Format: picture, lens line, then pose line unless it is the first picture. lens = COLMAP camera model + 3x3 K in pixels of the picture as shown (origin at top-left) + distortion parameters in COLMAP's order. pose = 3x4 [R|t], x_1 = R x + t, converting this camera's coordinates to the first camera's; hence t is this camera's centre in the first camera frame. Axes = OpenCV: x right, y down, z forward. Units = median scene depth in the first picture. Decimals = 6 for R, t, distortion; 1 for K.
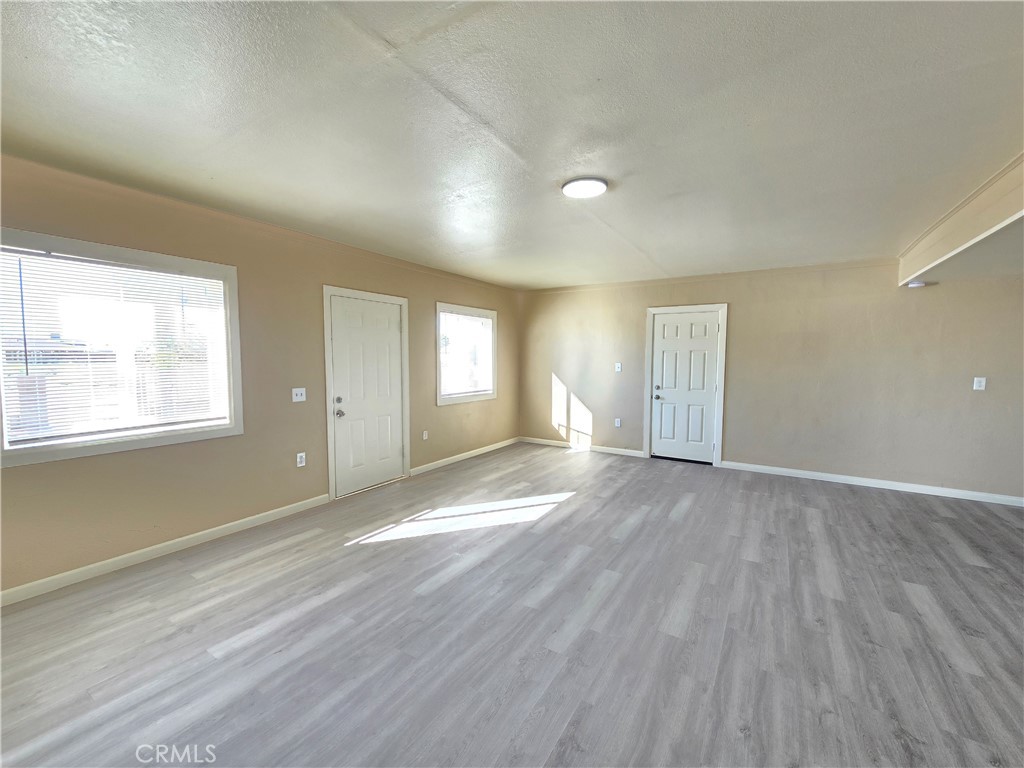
lens RADIAL K [[419.8, 0, 510.4], [0, 419.8, 383.5], [0, 0, 1]] dist [-0.002786, -0.000358]
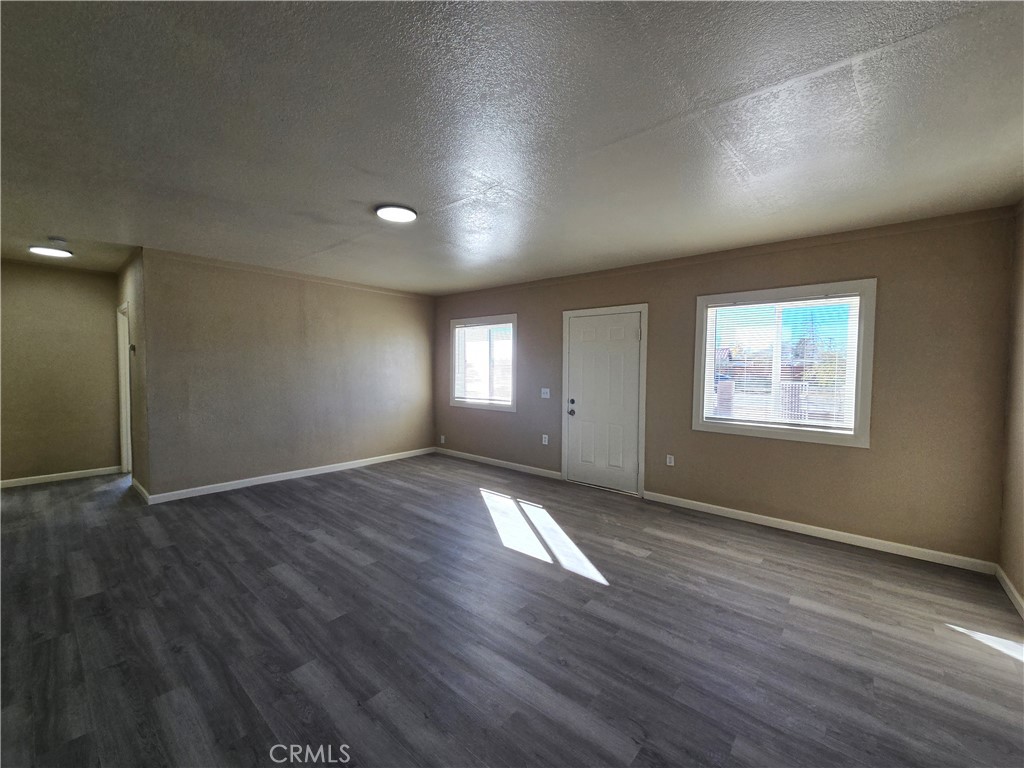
lens RADIAL K [[419.8, 0, 510.4], [0, 419.8, 383.5], [0, 0, 1]] dist [-0.002786, -0.000358]
pose [[-0.146207, 0.036241, -0.988590, 1.162789], [-0.071440, 0.996333, 0.047091, -0.081860], [0.986671, 0.077510, -0.143082, 1.382629]]
